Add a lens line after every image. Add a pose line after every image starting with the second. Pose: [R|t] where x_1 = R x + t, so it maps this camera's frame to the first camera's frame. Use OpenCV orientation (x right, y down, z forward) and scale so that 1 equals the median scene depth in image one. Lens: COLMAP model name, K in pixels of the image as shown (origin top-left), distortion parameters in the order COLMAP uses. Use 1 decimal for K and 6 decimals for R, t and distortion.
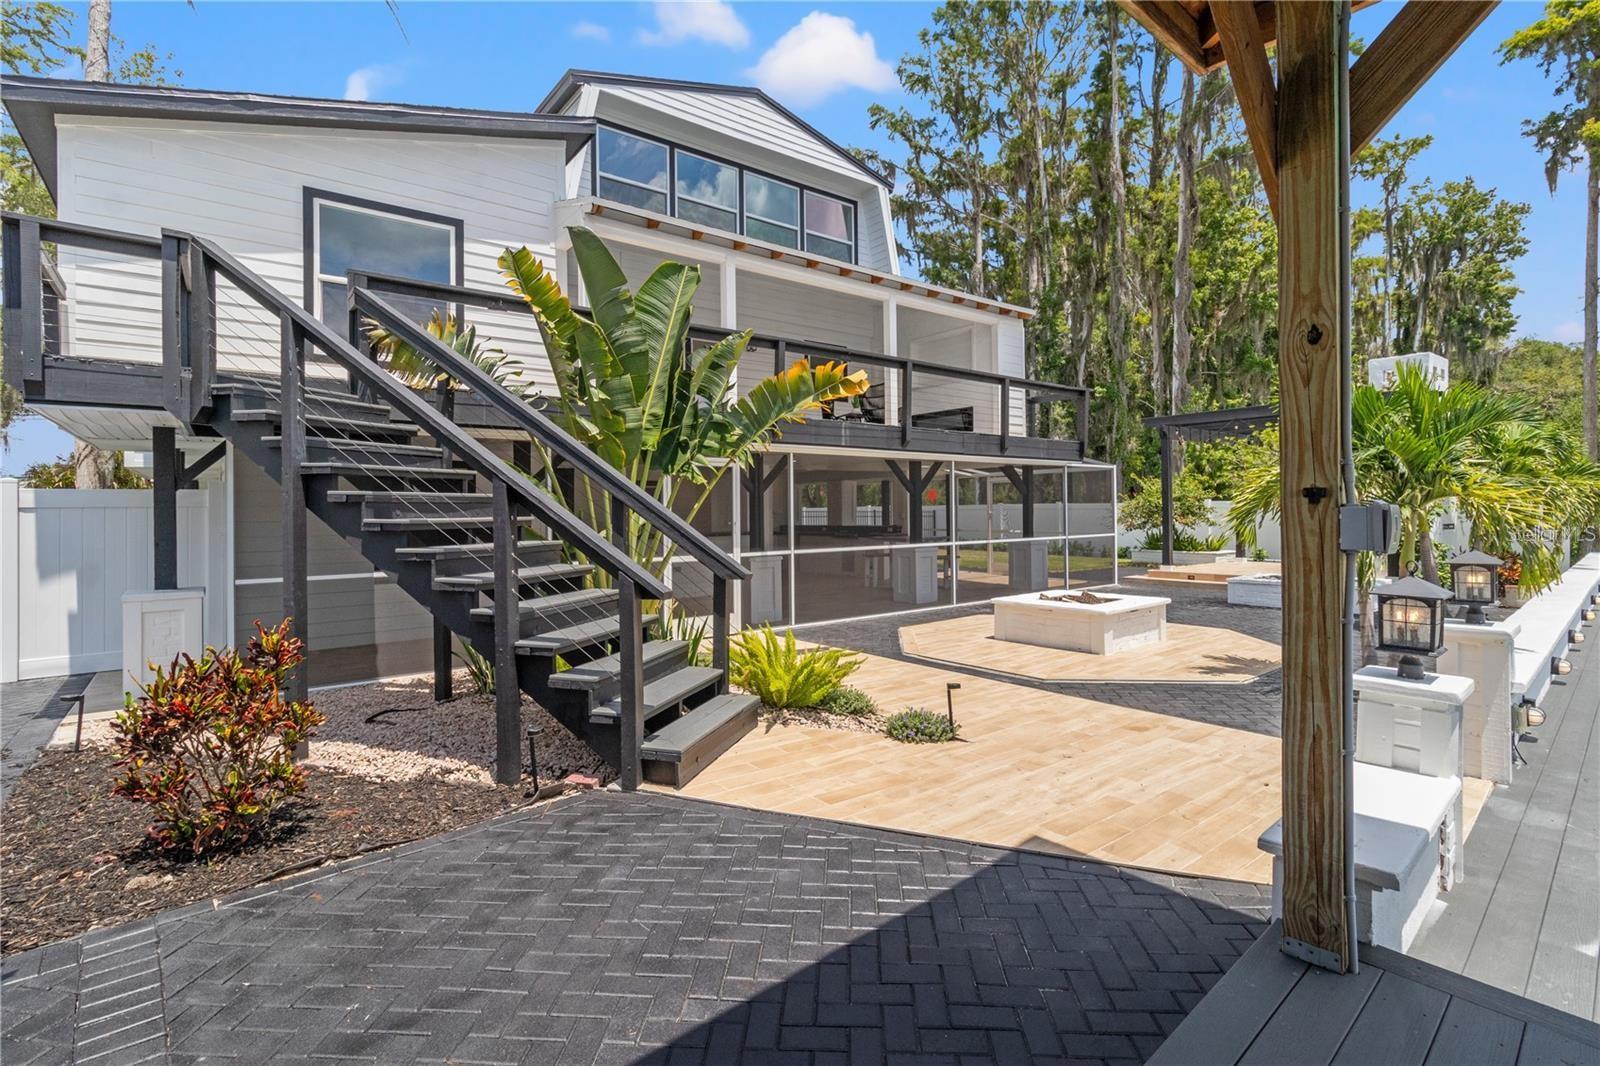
lens RADIAL K [[752.1, 0, 804.9], [0, 752.1, 517.0], [0, 0, 1]] dist [0.001176, 0.000160]
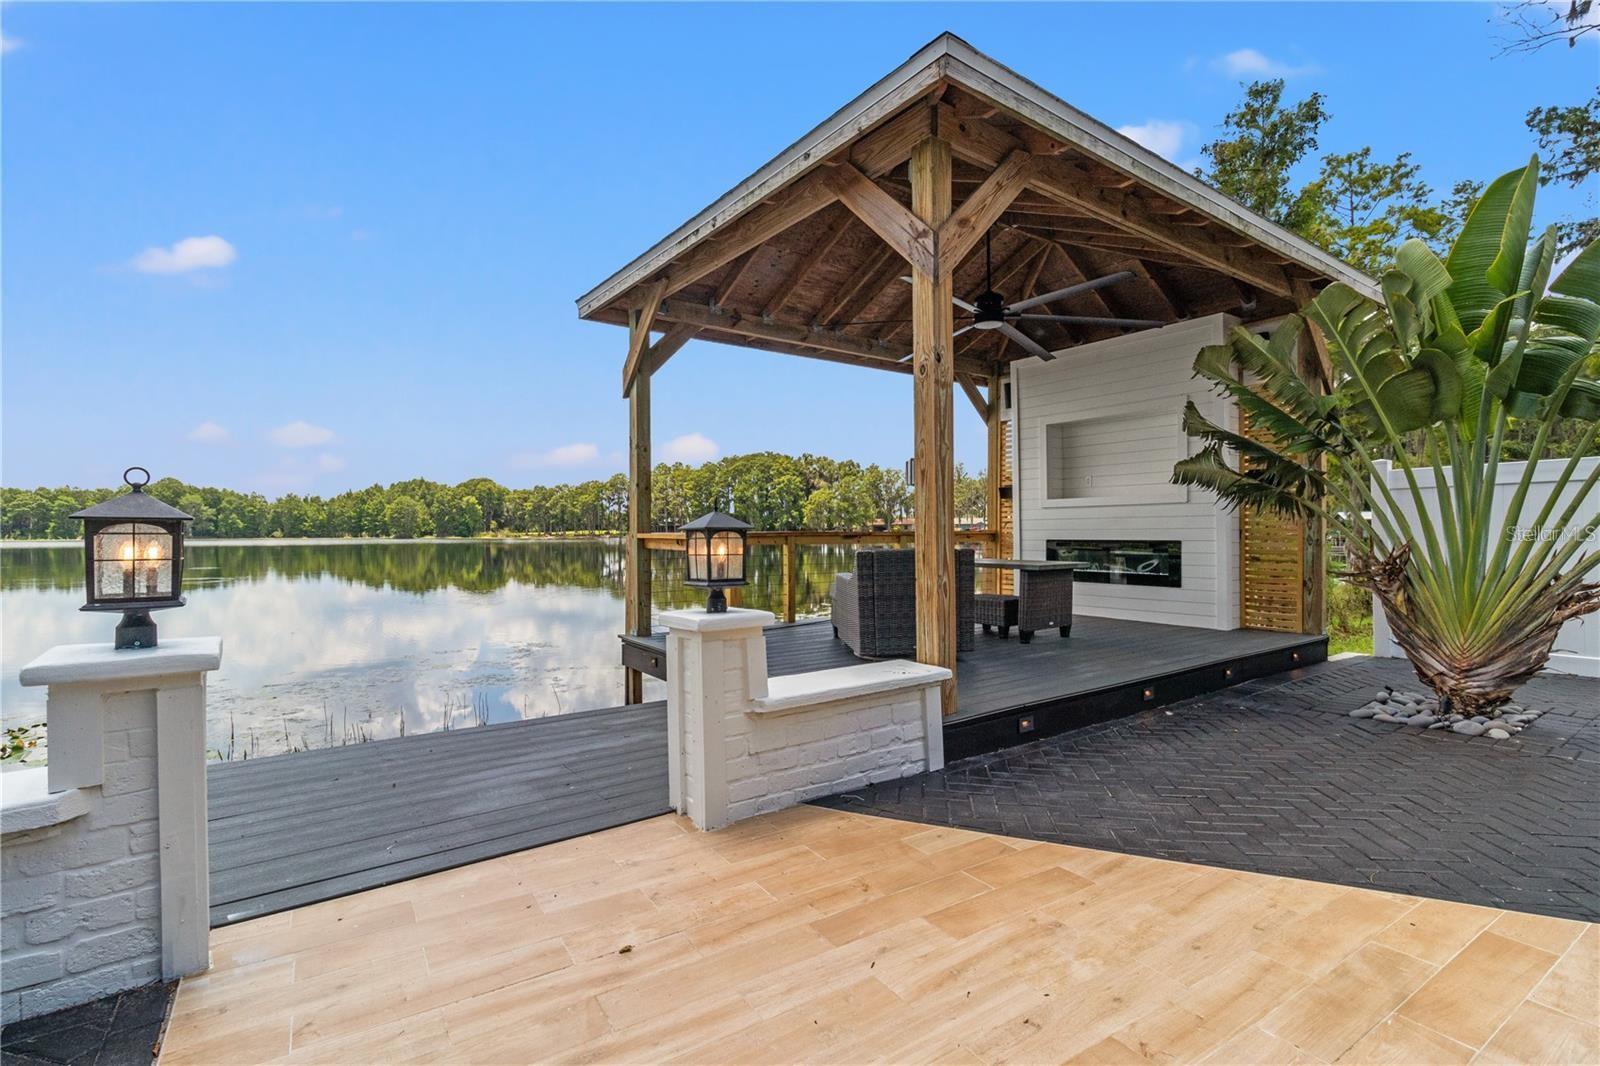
lens RADIAL K [[752.1, 0, 804.9], [0, 752.1, 517.0], [0, 0, 1]] dist [0.001176, 0.000160]
pose [[-0.996309, 0.017633, 0.084010, 0.156379], [0.016887, 0.999811, -0.009592, 0.025610], [-0.084163, -0.008138, -0.996419, 0.522013]]
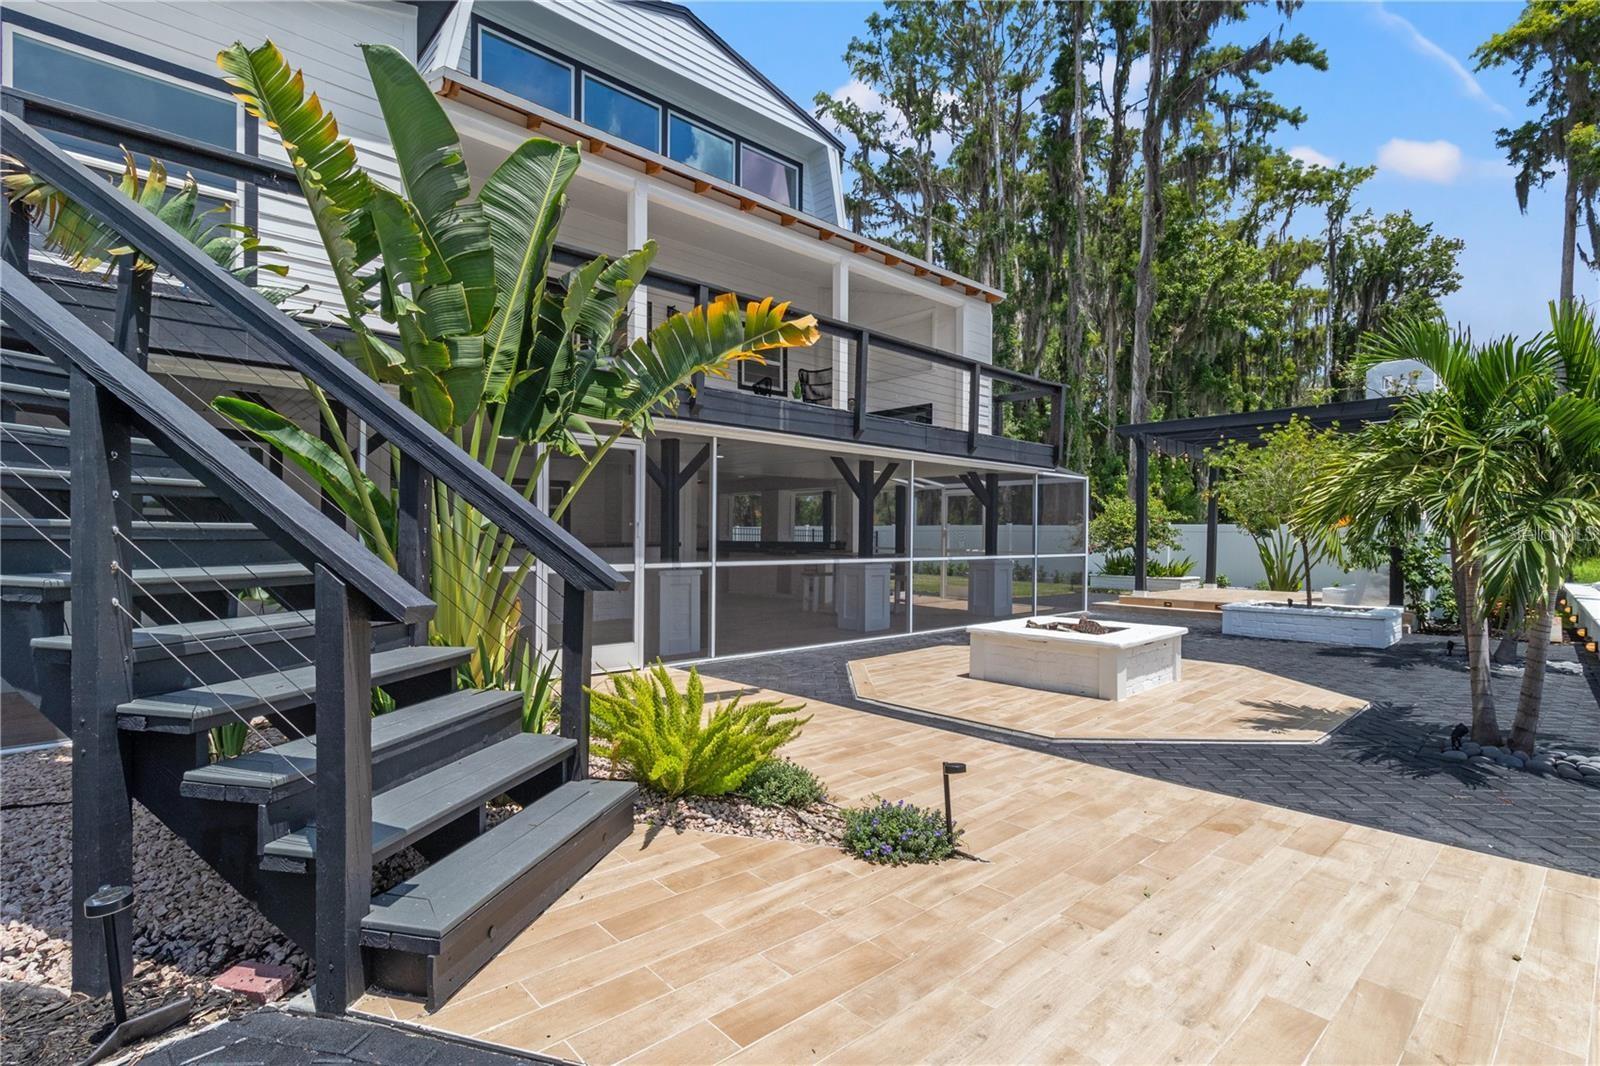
lens RADIAL K [[768.1, 0, 805.8], [0, 768.1, 534.7], [0, 0, 1]] dist [0.000513, 0.000043]
pose [[0.996185, 0.018995, 0.085172, 0.008380], [-0.018264, 0.999789, -0.009356, 0.018088], [-0.085332, 0.007764, 0.996322, 0.163079]]
